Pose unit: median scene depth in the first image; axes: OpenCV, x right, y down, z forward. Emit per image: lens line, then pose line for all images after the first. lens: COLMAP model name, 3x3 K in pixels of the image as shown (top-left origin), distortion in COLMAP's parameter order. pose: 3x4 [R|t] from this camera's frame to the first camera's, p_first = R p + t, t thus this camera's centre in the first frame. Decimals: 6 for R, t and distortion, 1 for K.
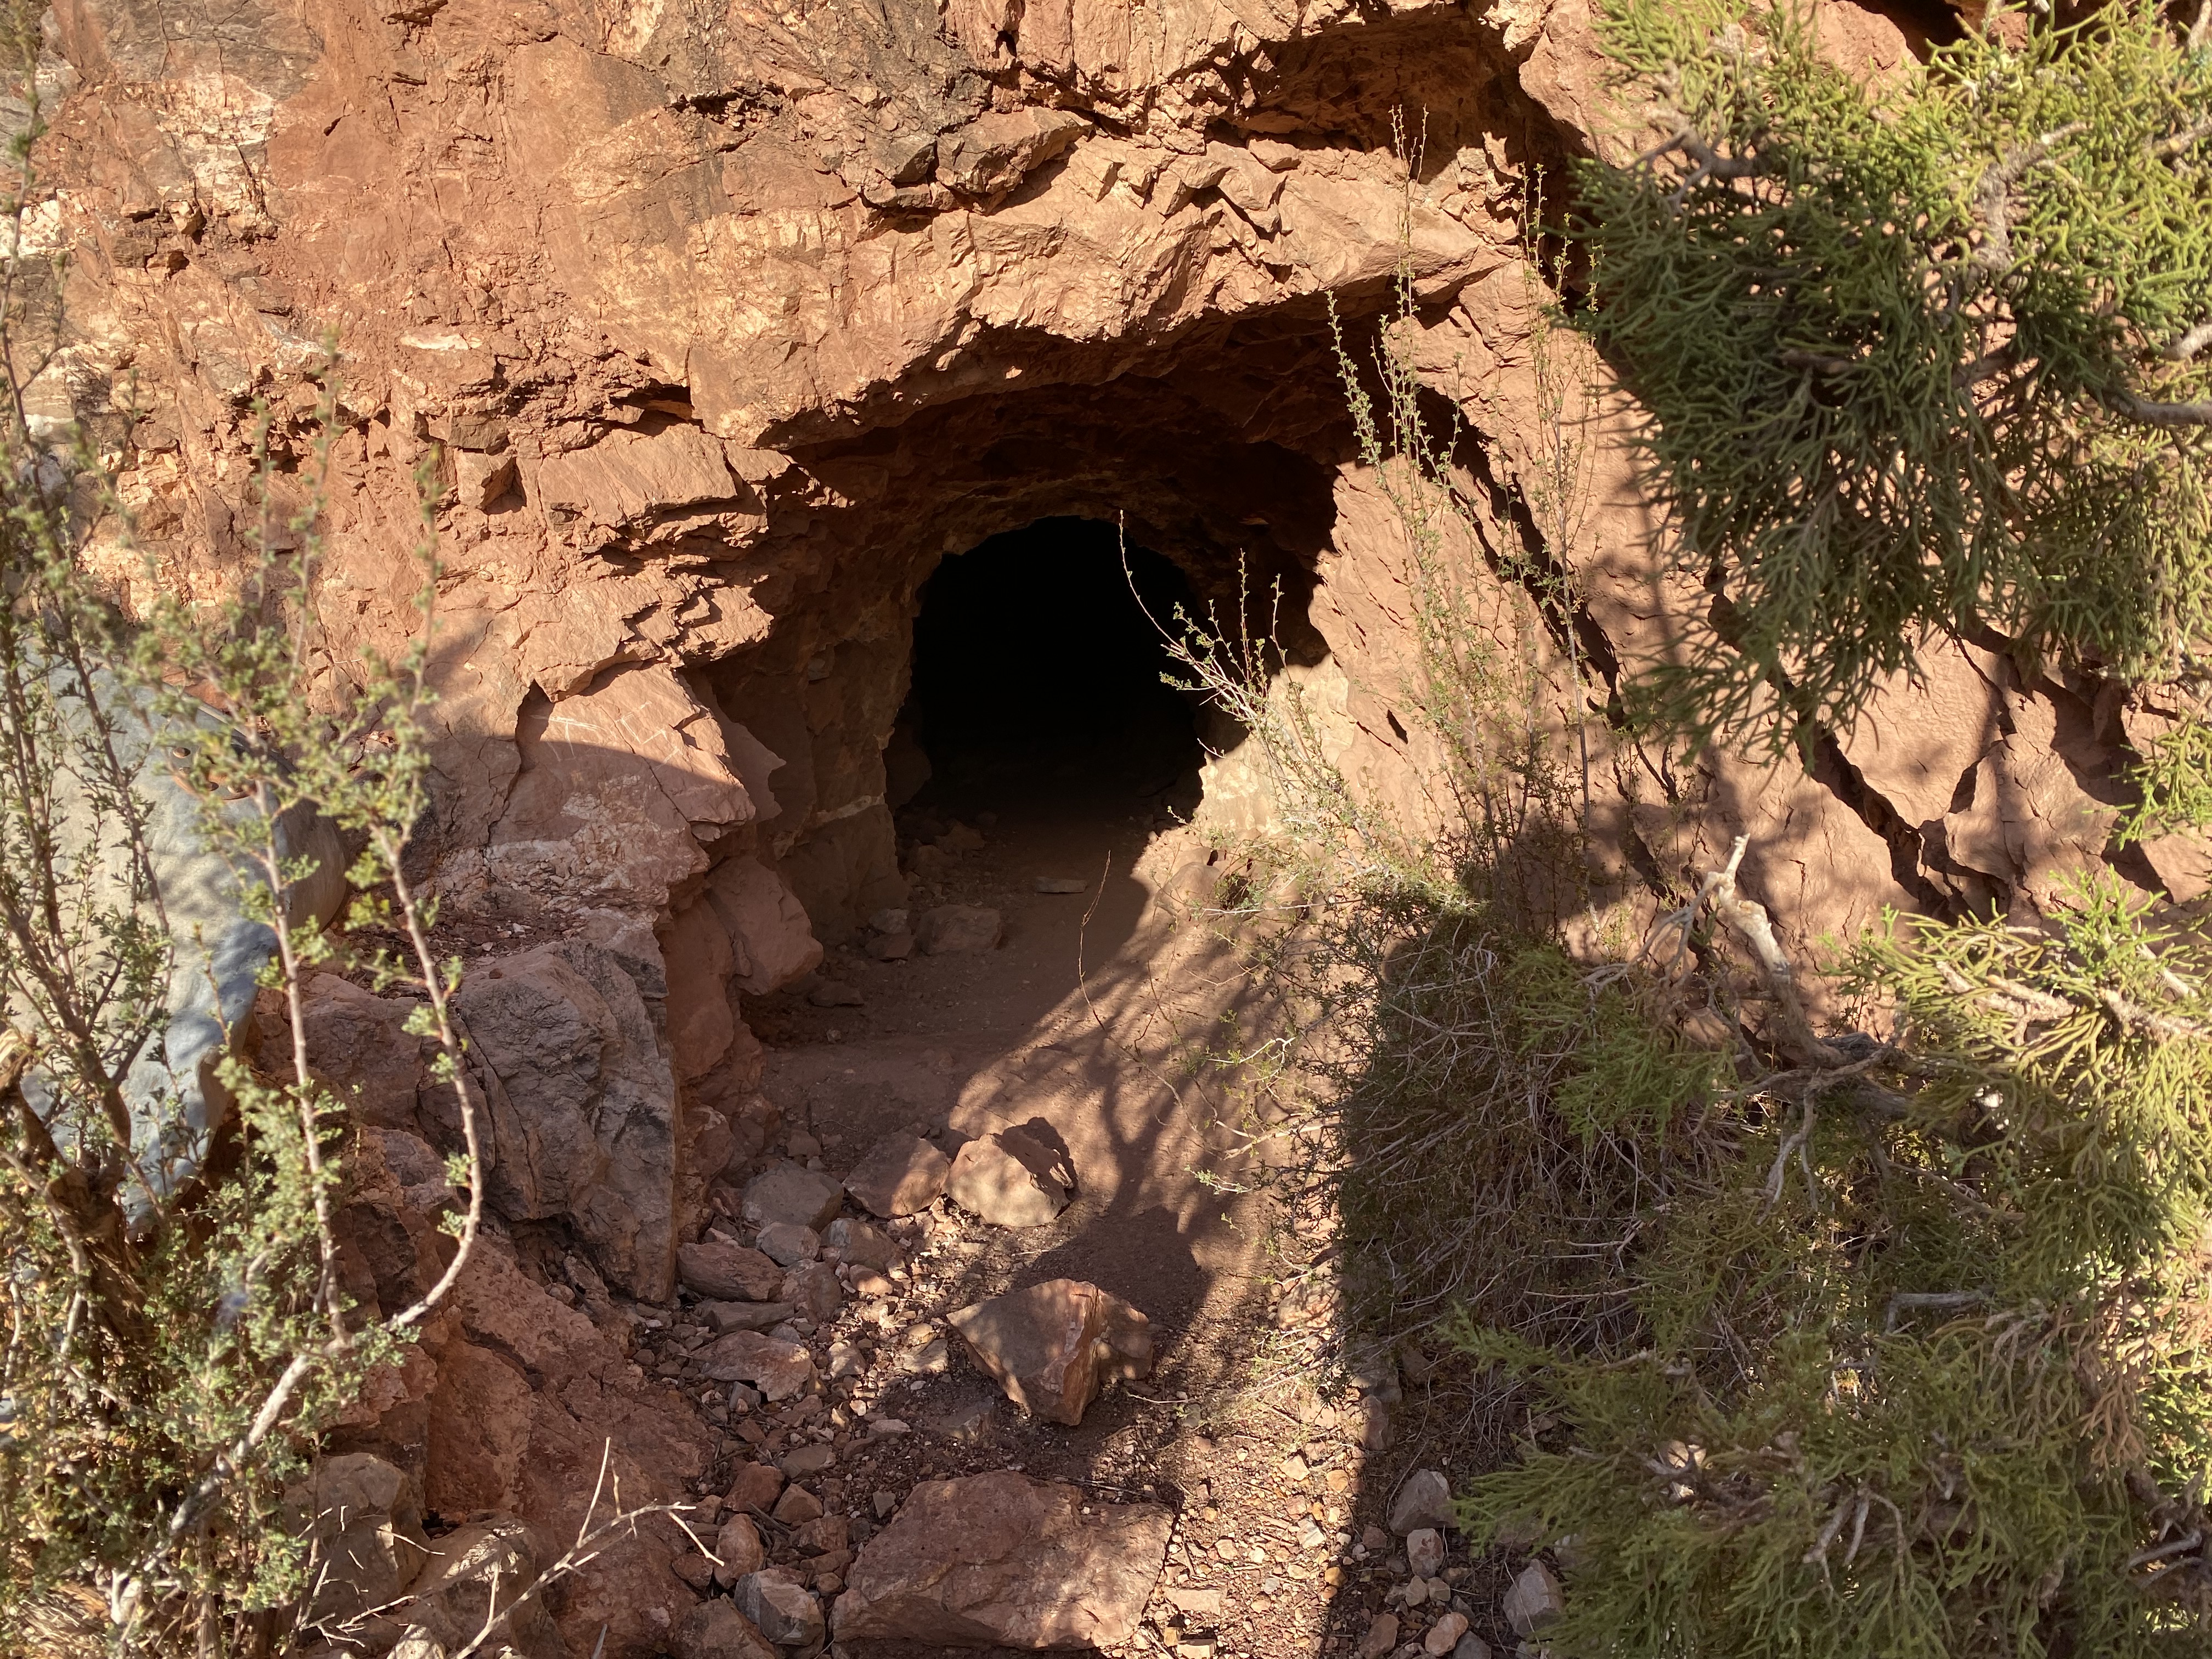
lens RADIAL K [[1647.9, 0, 1095.8], [0, 1647.9, 821.7], [0, 0, 1]] dist [-0.002723, -0.004525]
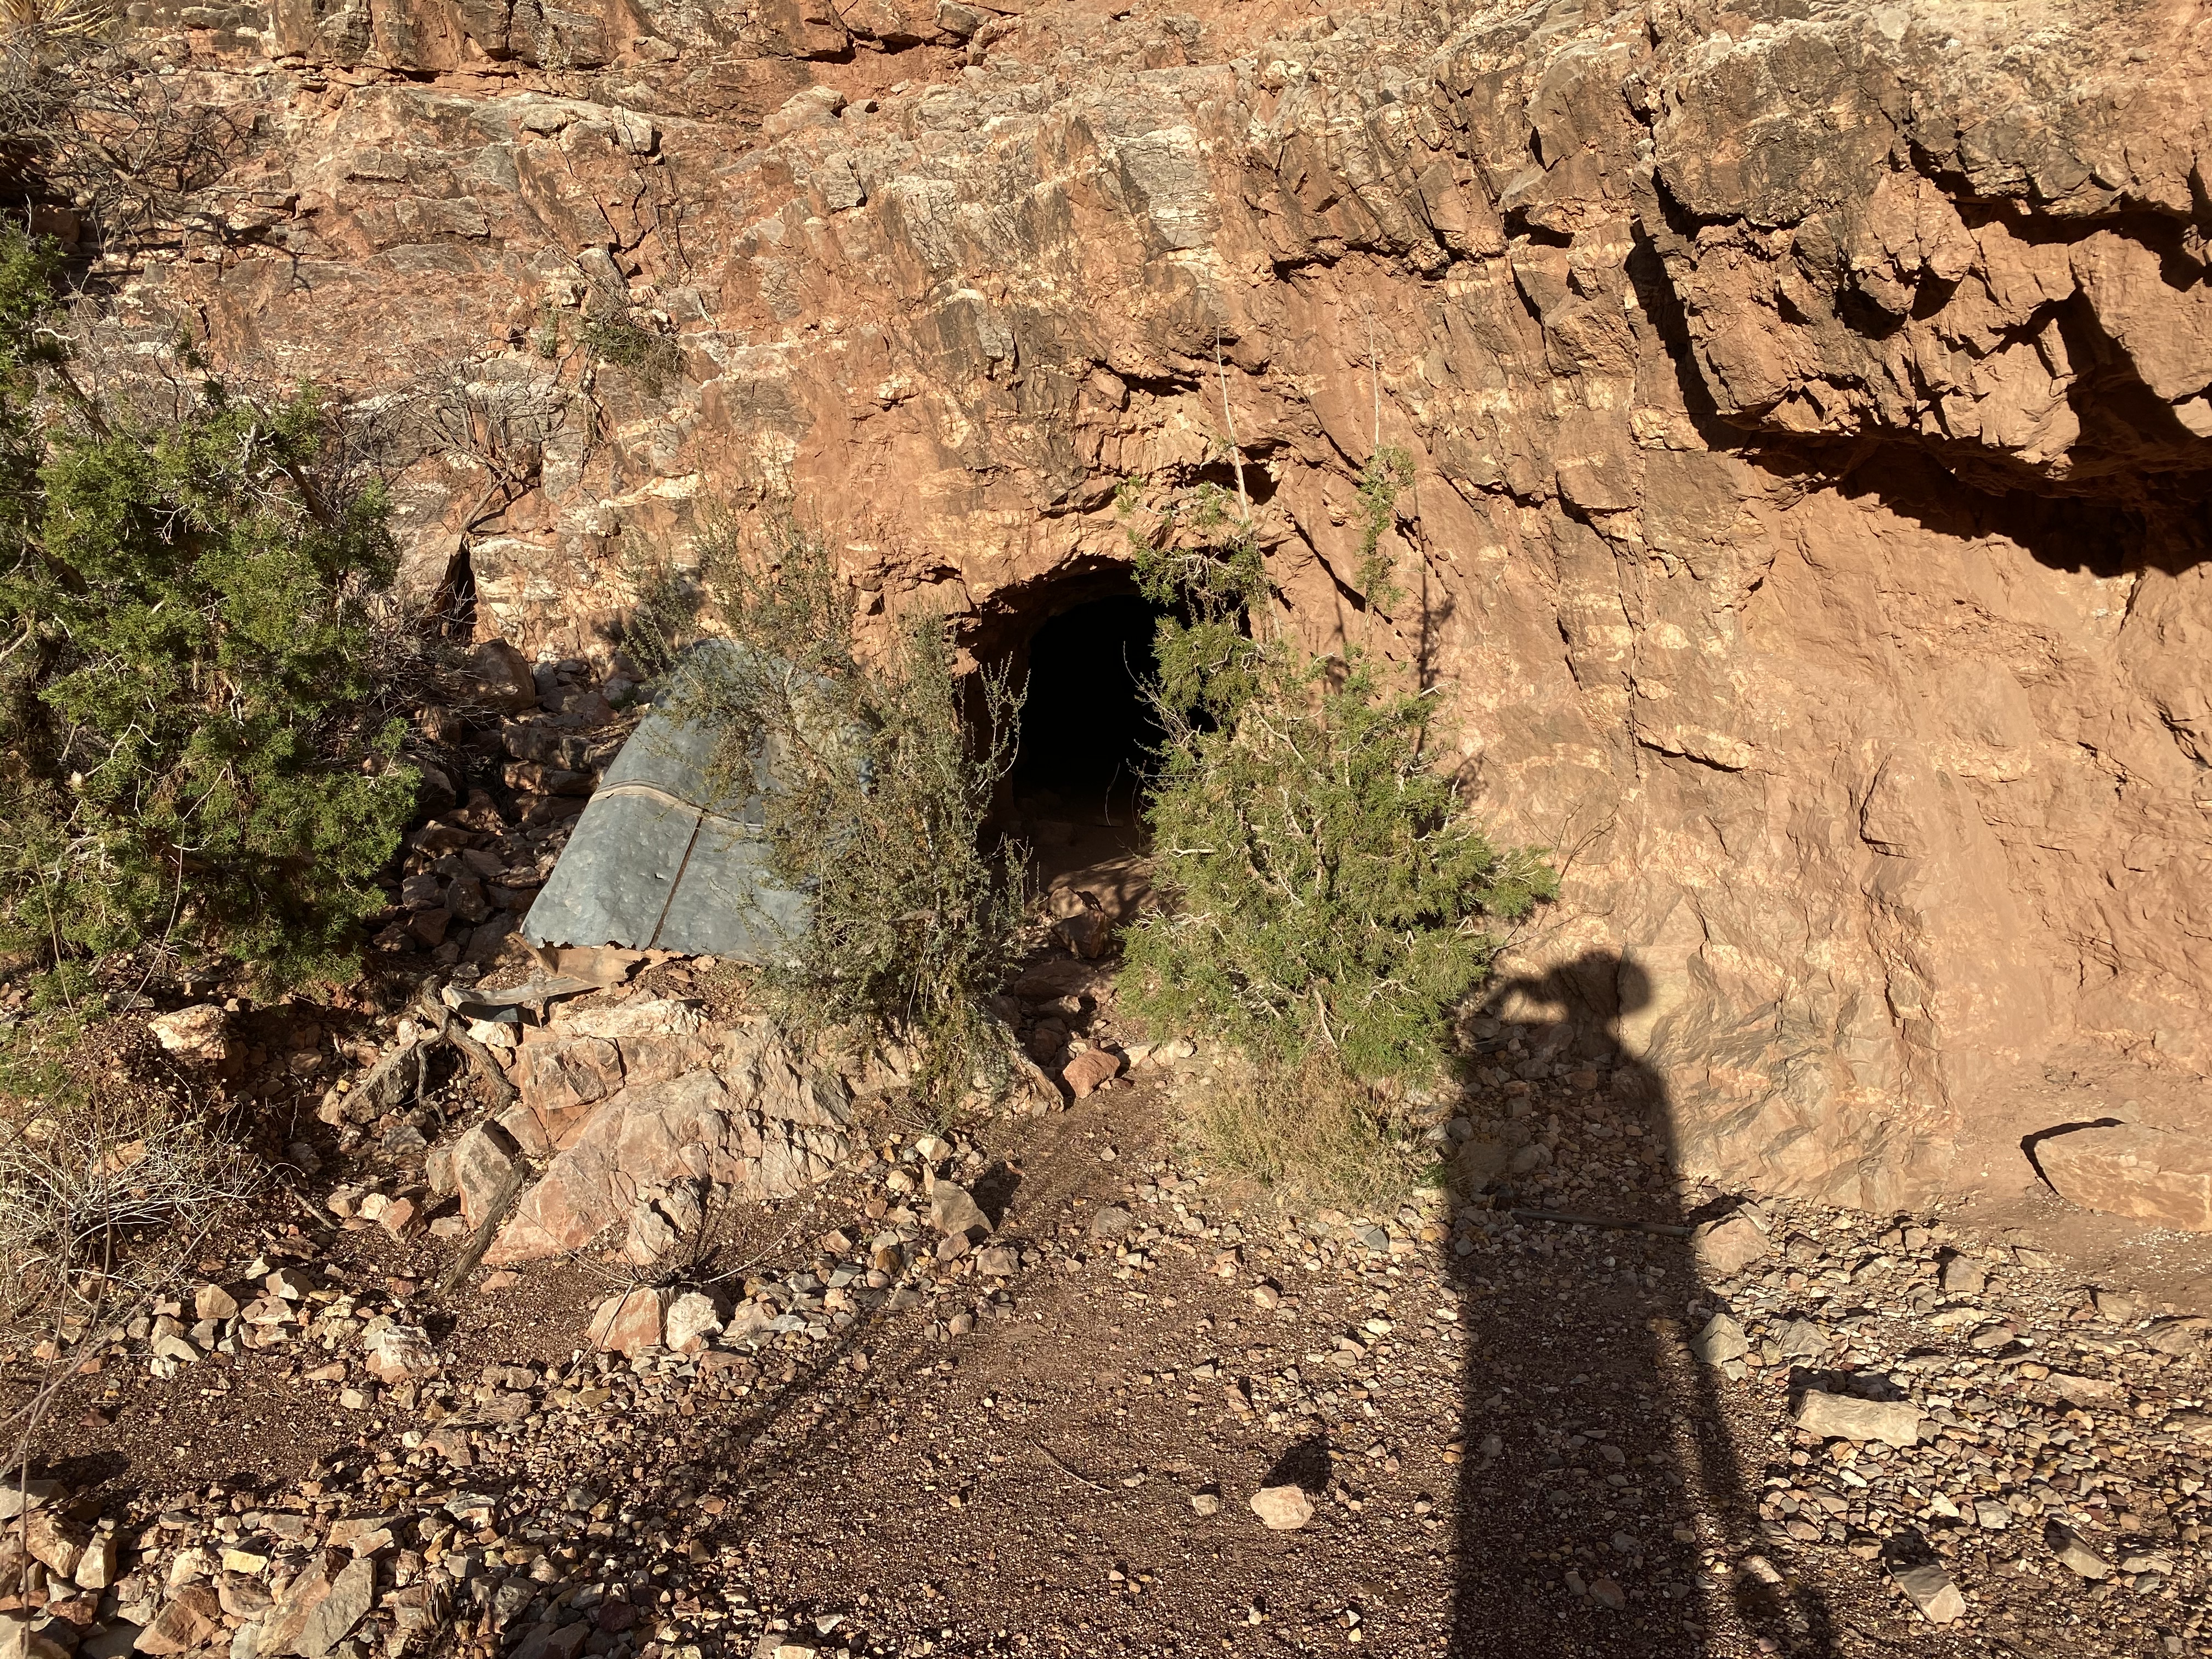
lens RADIAL K [[1647.9, 0, 1112.6], [0, 1647.9, 822.8], [0, 0, 1]] dist [-0.002723, -0.004525]
pose [[0.998190, 0.051620, -0.030857, 0.075617], [-0.052056, 0.998553, -0.013483, 0.135169], [0.030116, 0.015065, 0.999433, -1.465492]]
